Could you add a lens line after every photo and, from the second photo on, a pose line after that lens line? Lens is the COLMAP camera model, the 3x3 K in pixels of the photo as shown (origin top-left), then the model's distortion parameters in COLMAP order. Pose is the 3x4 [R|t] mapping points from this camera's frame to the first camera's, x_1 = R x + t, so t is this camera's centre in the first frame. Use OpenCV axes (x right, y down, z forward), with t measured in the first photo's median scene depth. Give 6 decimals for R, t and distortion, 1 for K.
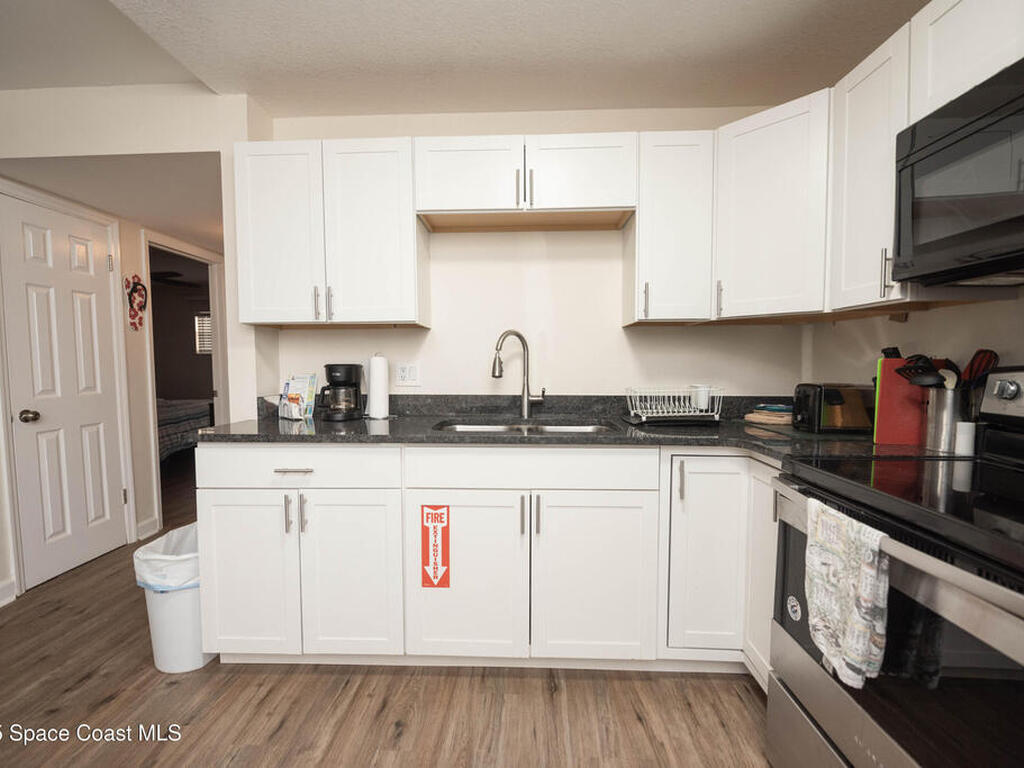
lens RADIAL K [[460.8, 0, 507.7], [0, 460.8, 388.2], [0, 0, 1]] dist [-0.009809, -0.000820]
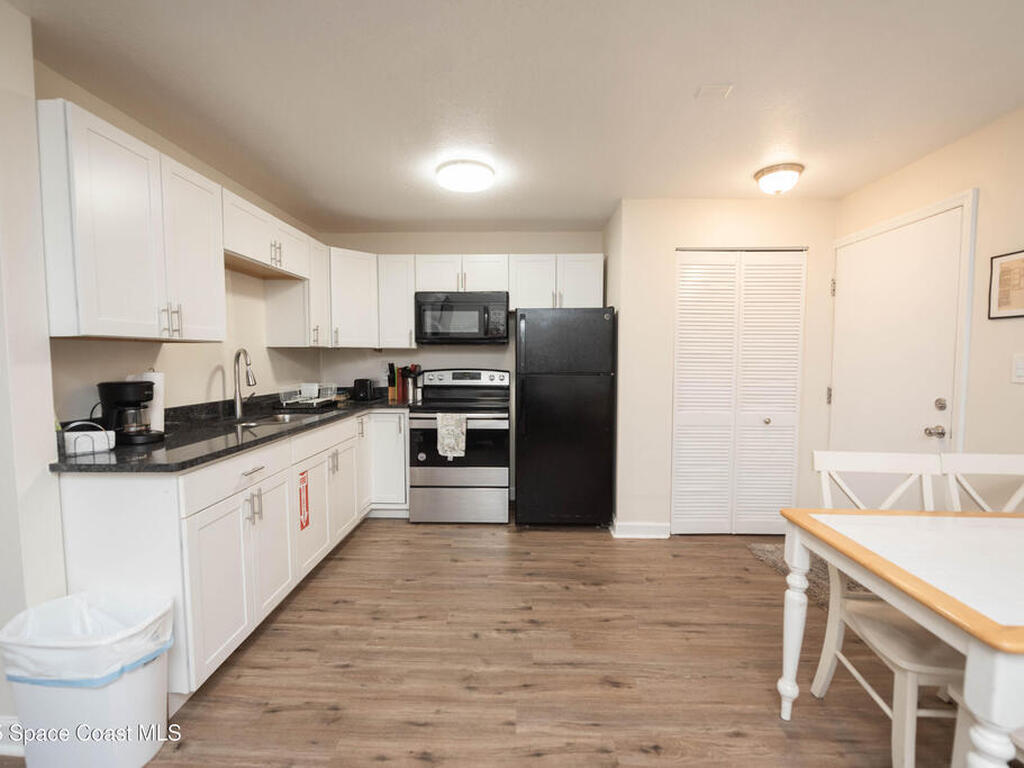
lens RADIAL K [[460.8, 0, 507.7], [0, 460.8, 388.2], [0, 0, 1]] dist [-0.009809, -0.000820]
pose [[-0.010548, -0.061541, 0.998049, -1.618928], [0.052638, 0.996686, 0.062013, -0.070392], [-0.998558, 0.053190, -0.007273, 0.339670]]
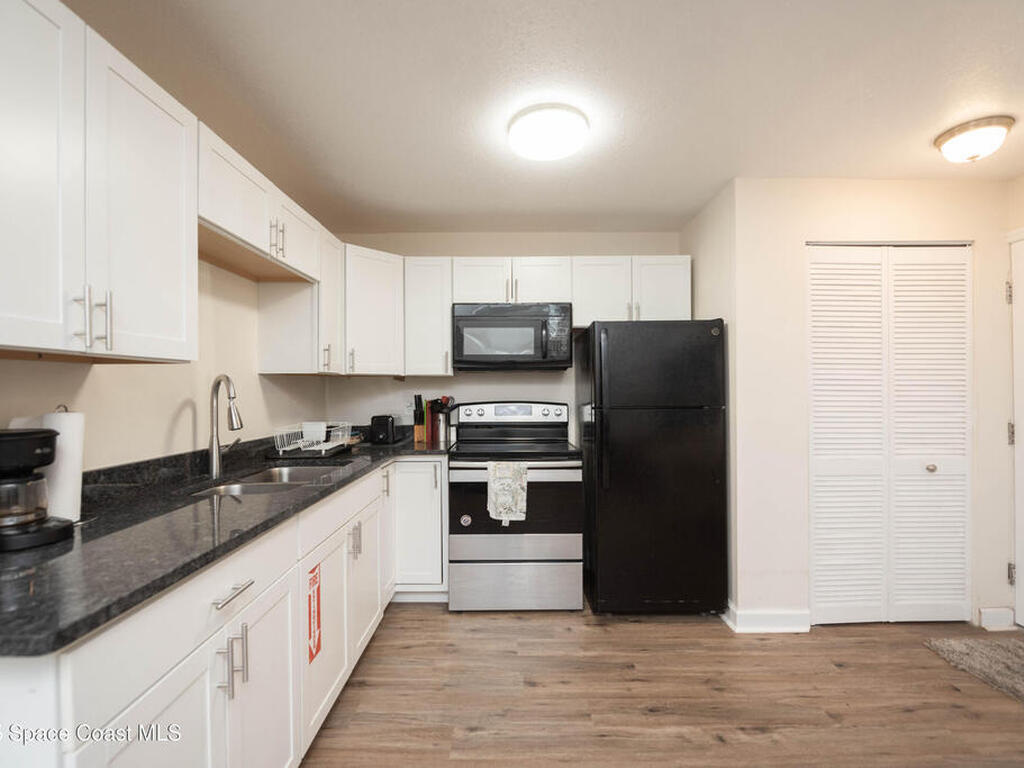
lens RADIAL K [[460.8, 0, 507.7], [0, 460.8, 388.2], [0, 0, 1]] dist [-0.009809, -0.000820]
pose [[-0.034408, 0.005757, 0.999391, -1.104644], [0.058886, 0.998258, -0.003723, -0.081797], [-0.997672, 0.058722, -0.034687, 0.617348]]
